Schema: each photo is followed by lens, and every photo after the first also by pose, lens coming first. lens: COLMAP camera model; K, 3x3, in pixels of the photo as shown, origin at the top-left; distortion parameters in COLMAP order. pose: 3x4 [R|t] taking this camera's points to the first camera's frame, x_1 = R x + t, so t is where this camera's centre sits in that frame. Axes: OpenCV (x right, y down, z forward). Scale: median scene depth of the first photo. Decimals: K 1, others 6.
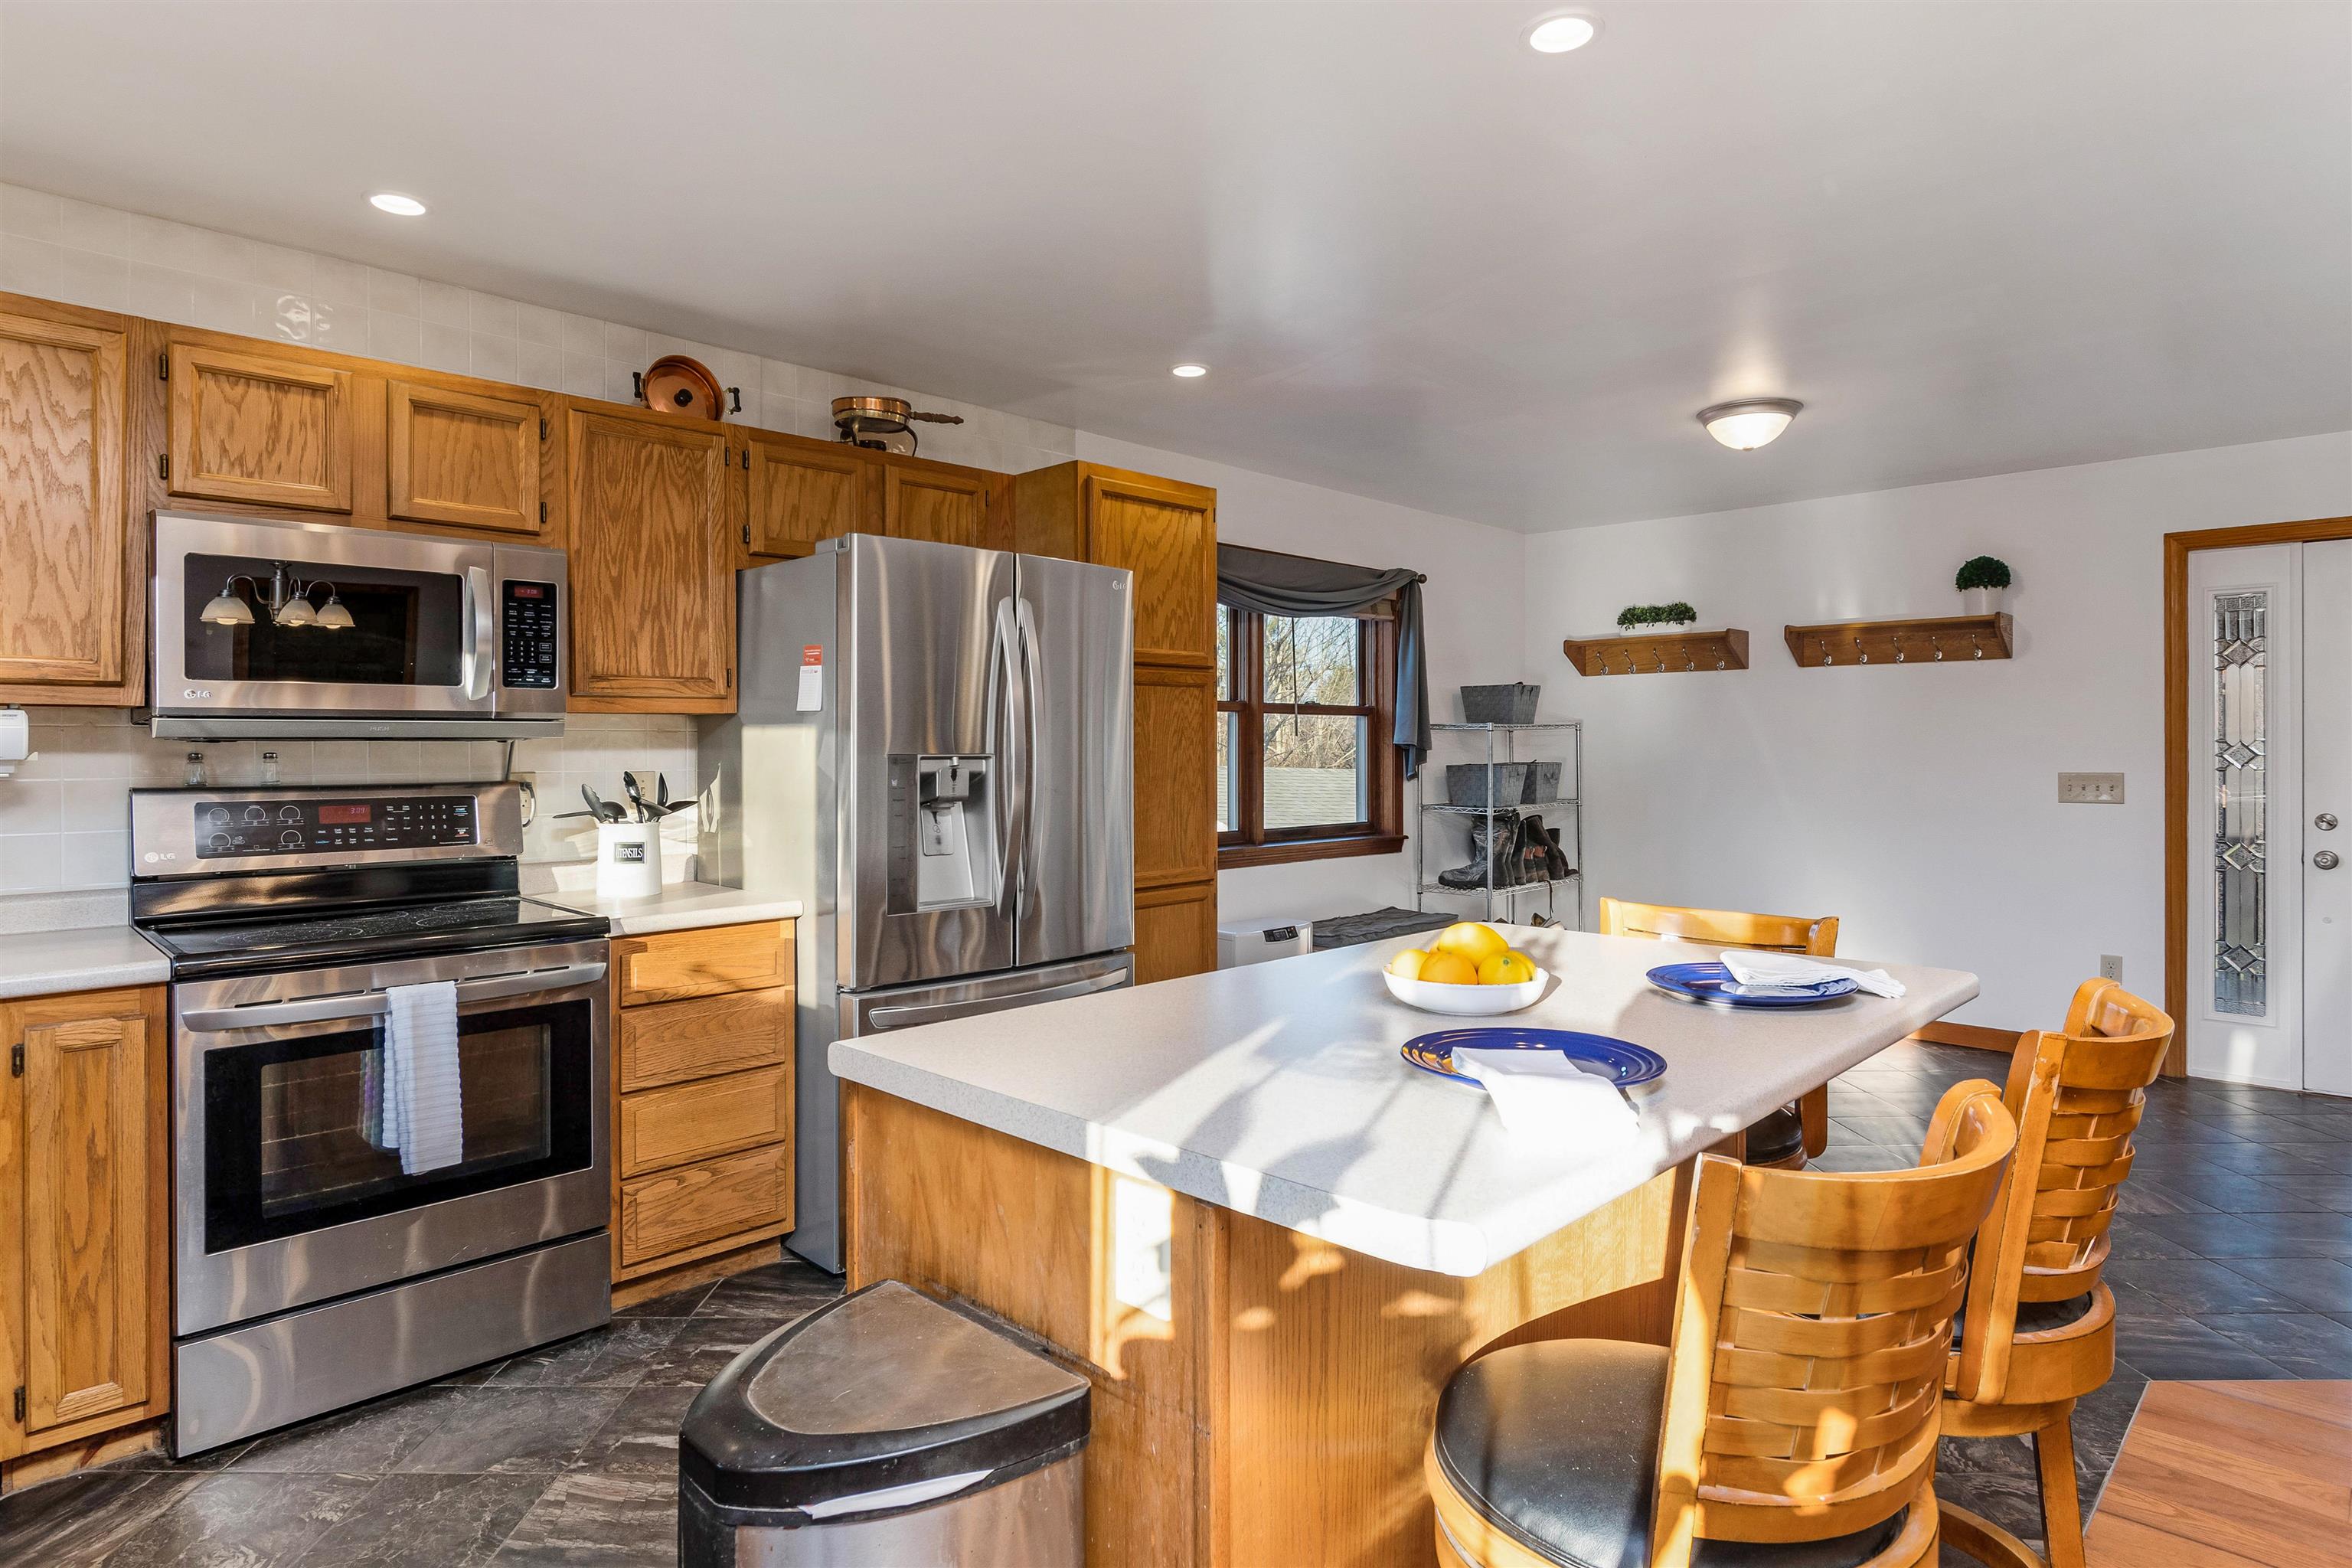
lens RADIAL K [[1259.1, 0, 1172.3], [0, 1259.1, 741.9], [0, 0, 1]] dist [-0.001202, -0.001307]
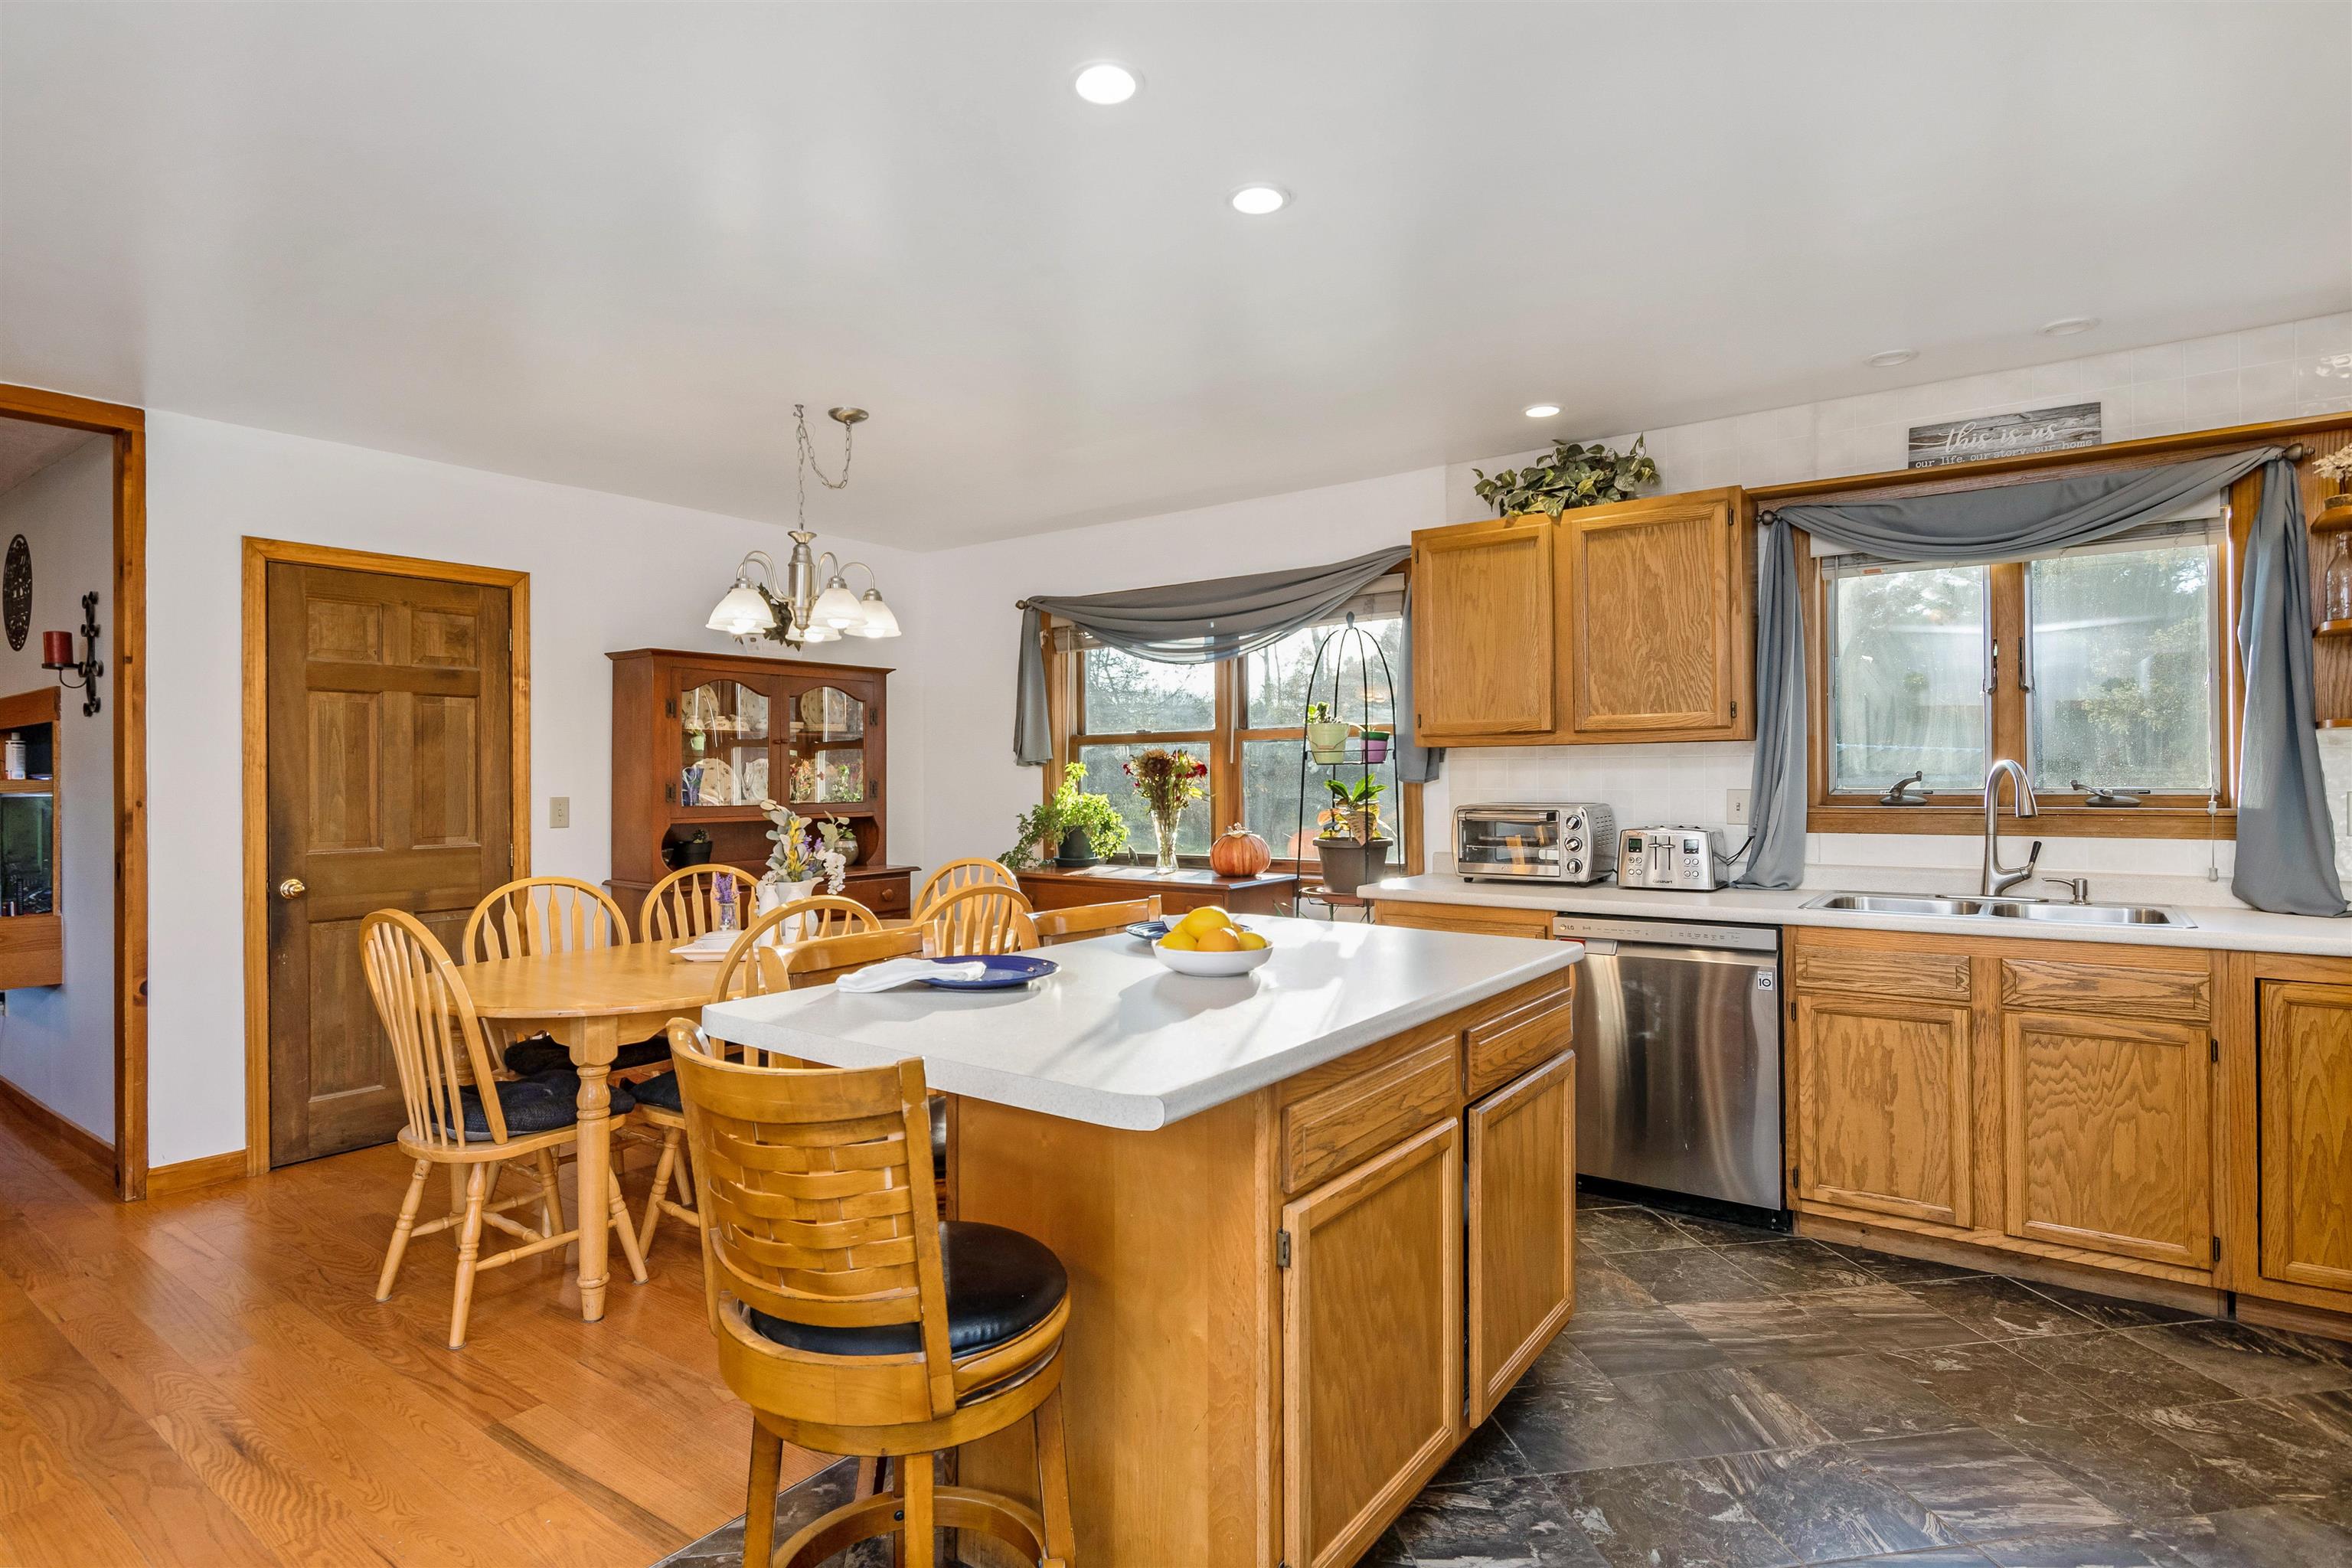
lens RADIAL K [[1205.6, 0, 1162.6], [0, 1205.6, 769.6], [0, 0, 1]] dist [0.001891, -0.005059]
pose [[-0.990030, 0.007924, -0.140632, 0.261884], [0.009354, 0.999911, -0.009508, 0.007019], [0.140544, -0.010728, -0.990016, 1.285952]]
